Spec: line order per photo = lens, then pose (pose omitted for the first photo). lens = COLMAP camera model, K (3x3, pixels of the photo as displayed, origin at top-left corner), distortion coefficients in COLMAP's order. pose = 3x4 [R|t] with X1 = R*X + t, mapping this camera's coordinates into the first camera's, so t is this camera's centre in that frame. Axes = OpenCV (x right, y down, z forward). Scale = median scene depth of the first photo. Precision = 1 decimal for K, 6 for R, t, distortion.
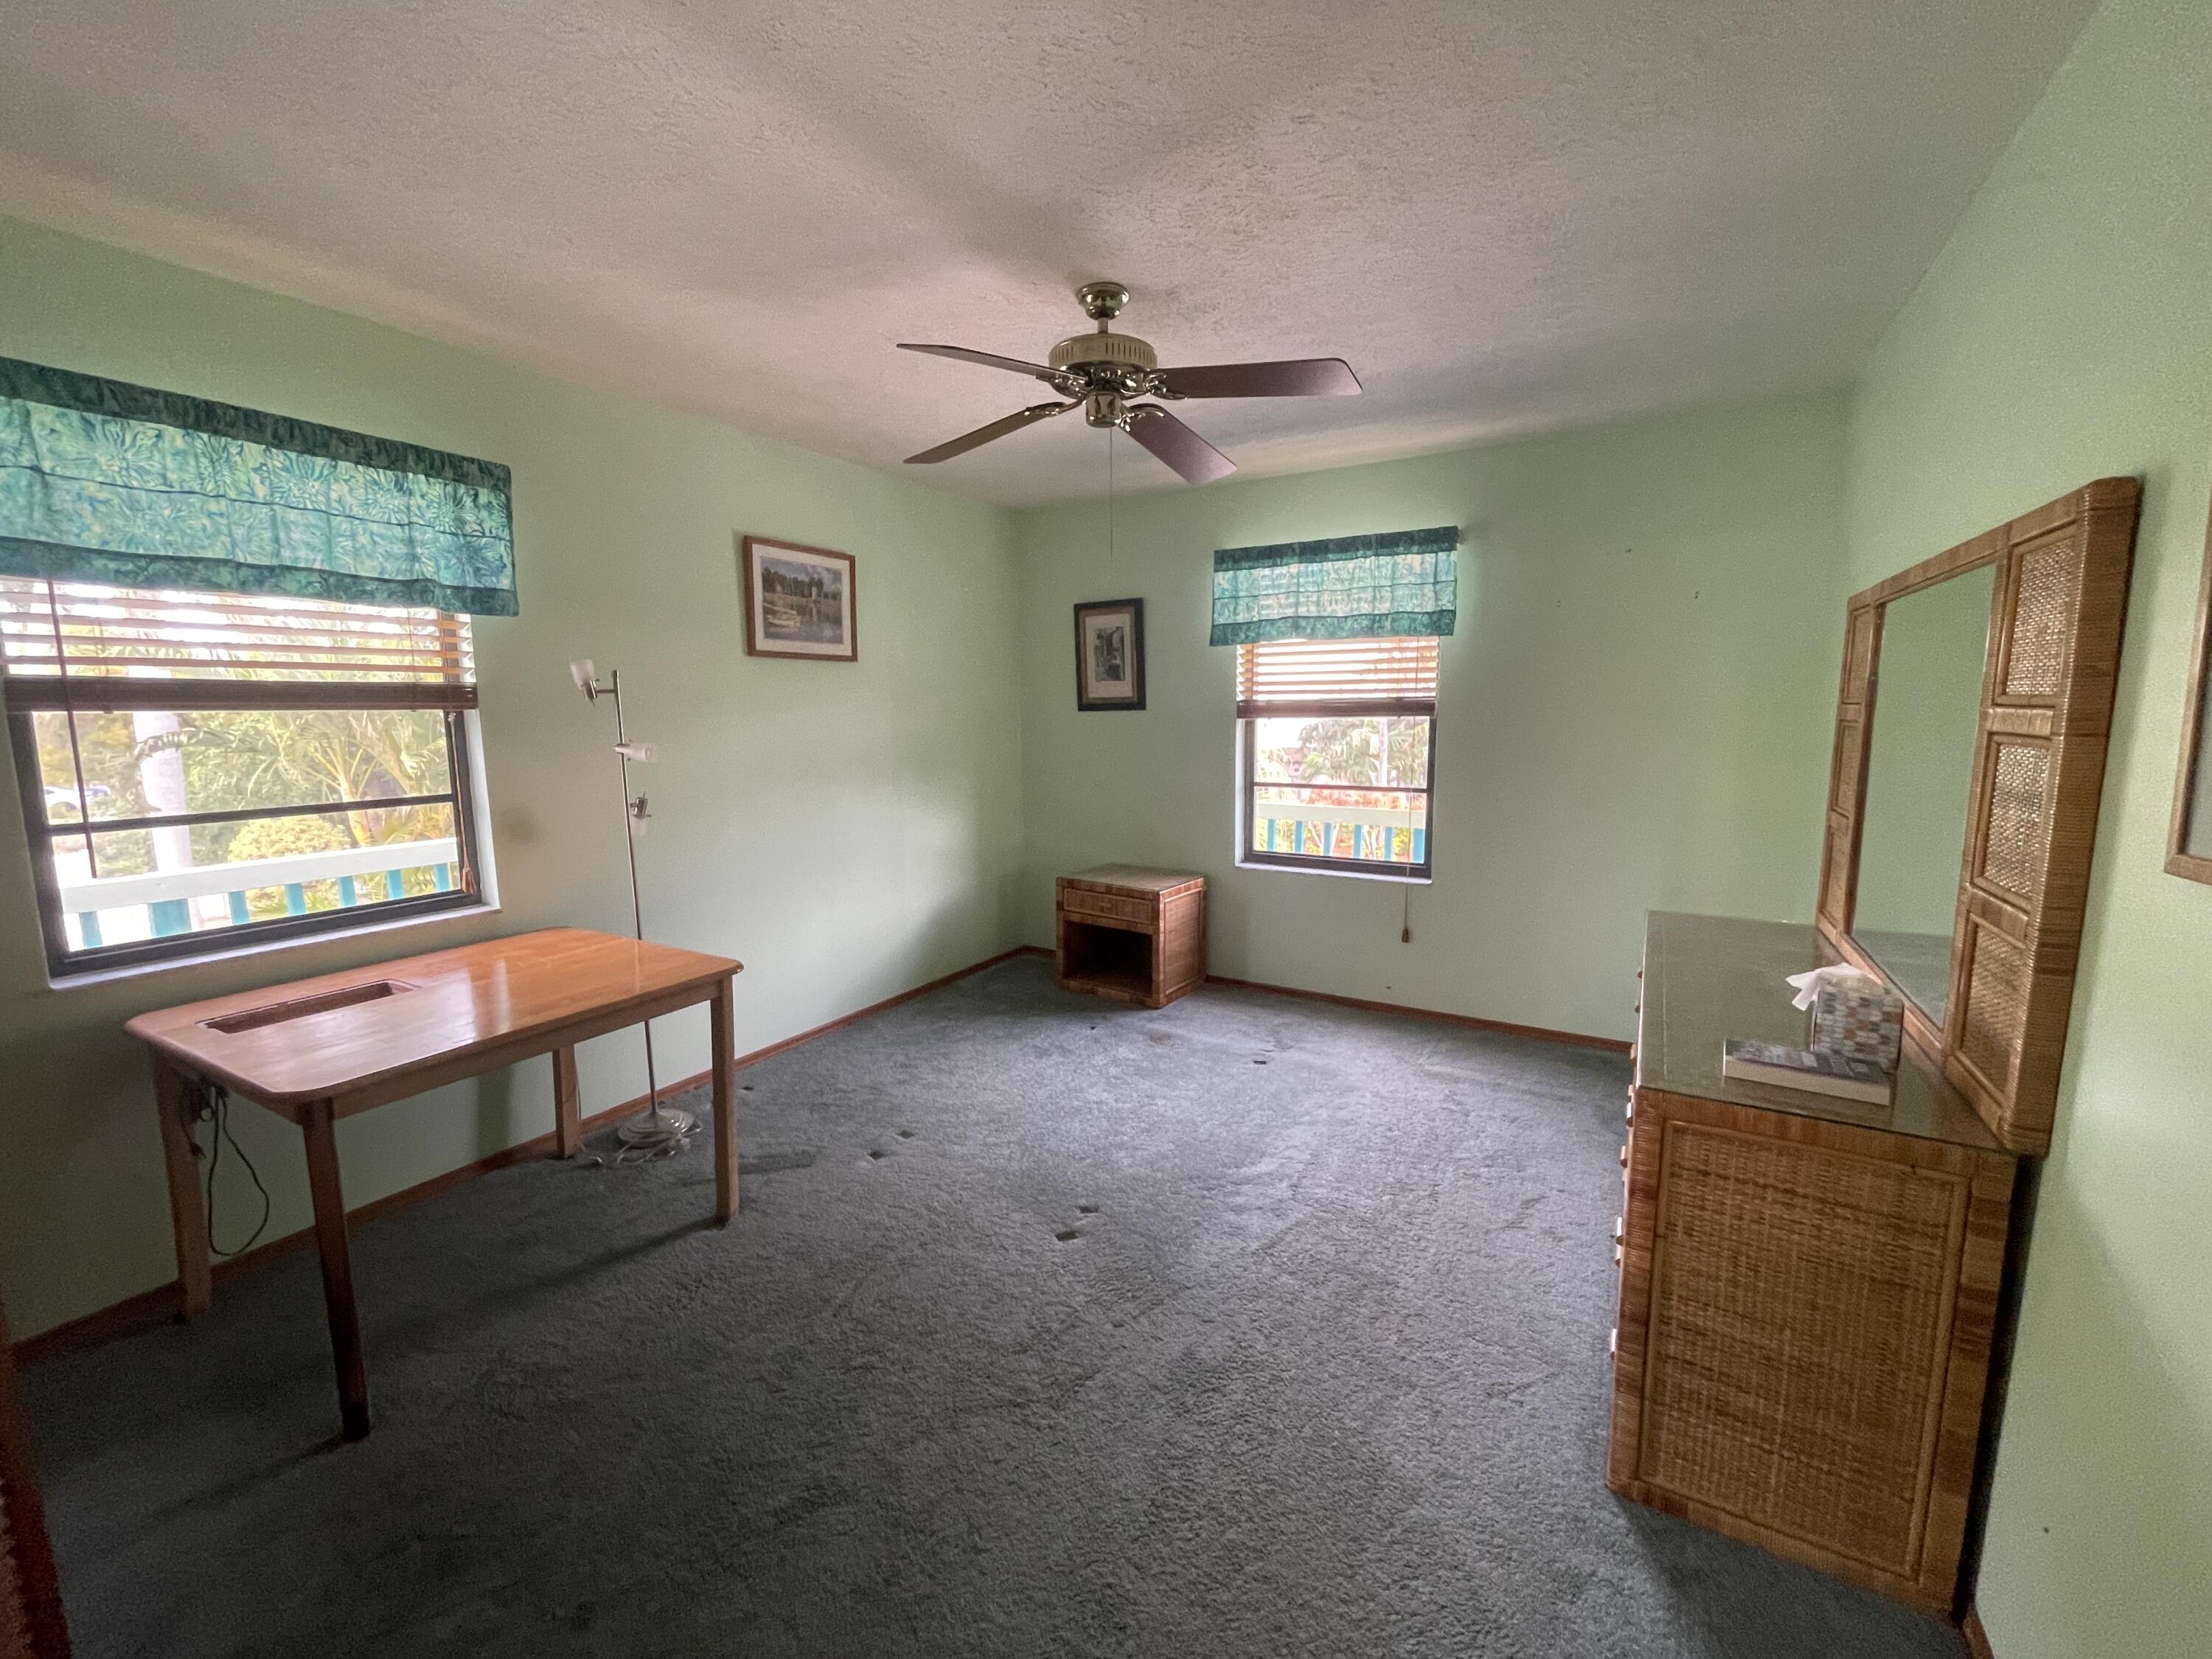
lens RADIAL K [[897.4, 0, 1106.0], [0, 897.4, 829.5], [0, 0, 1]] dist [0.000772, 0.000047]
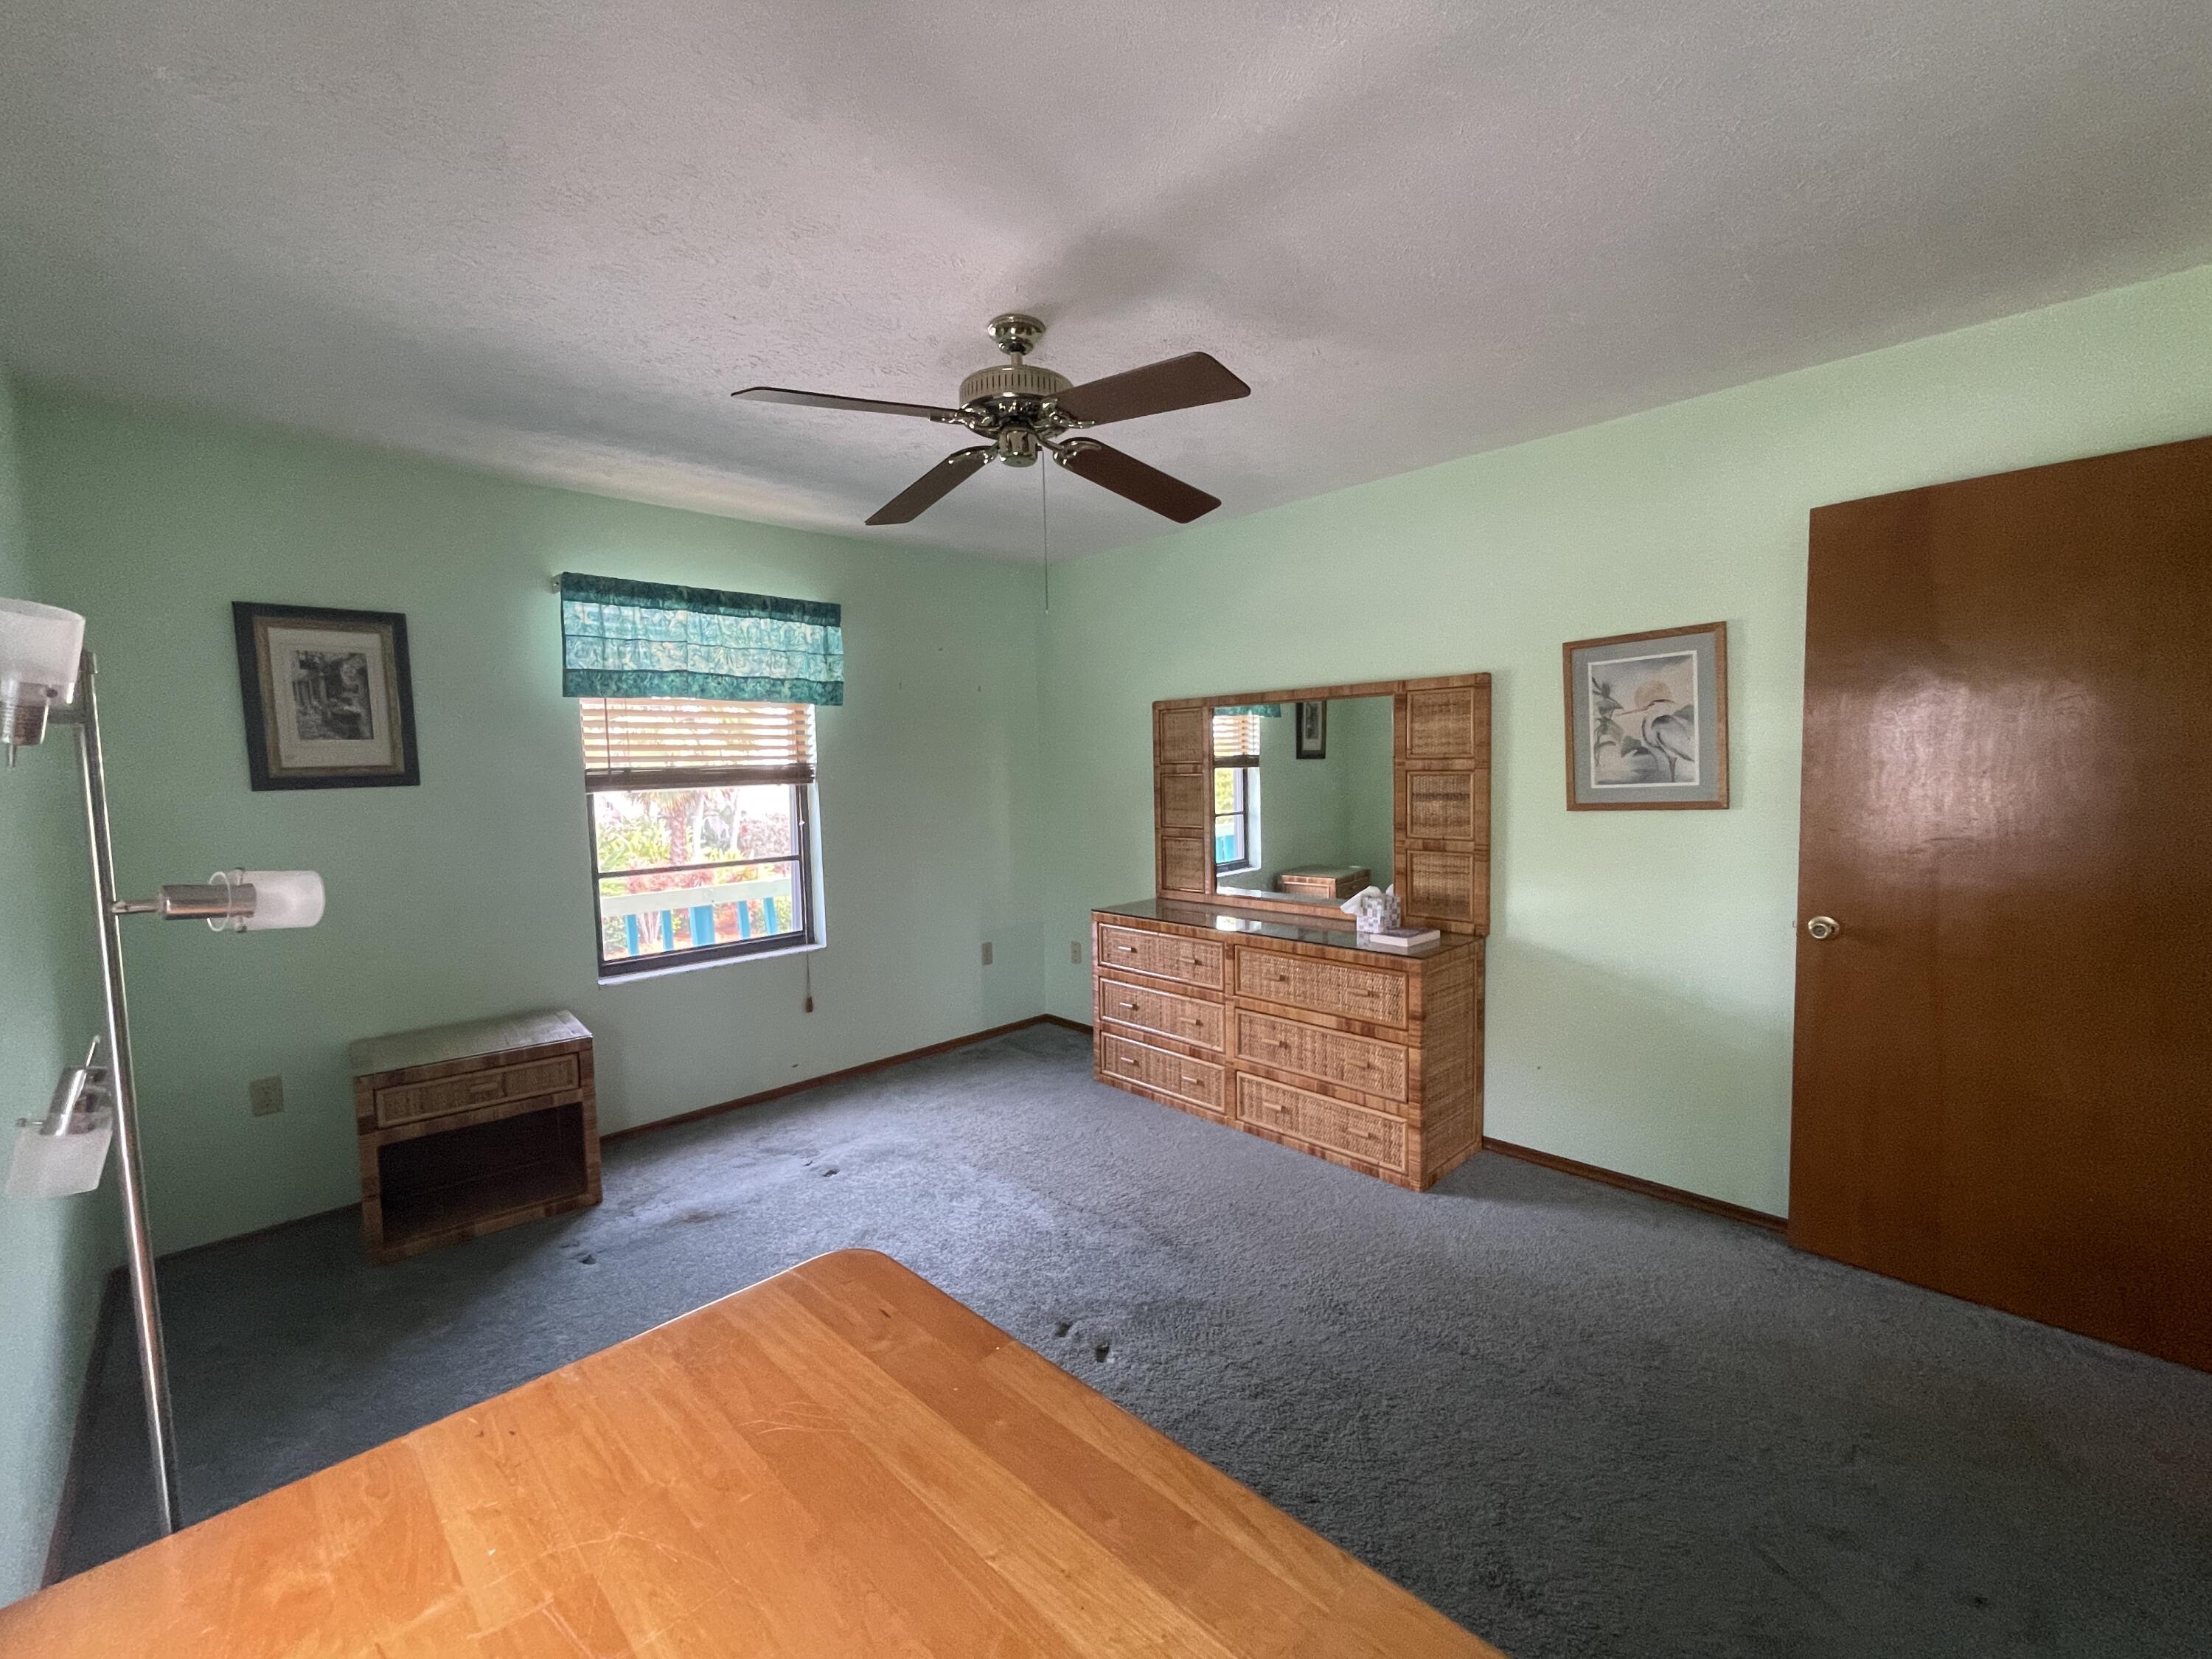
lens RADIAL K [[897.4, 0, 1106.0], [0, 897.4, 829.5], [0, 0, 1]] dist [0.000772, 0.000047]
pose [[0.253076, -0.065848, 0.965203, -0.511391], [0.153862, 0.987722, 0.027042, -0.047785], [-0.955133, 0.141665, 0.260101, 0.403822]]
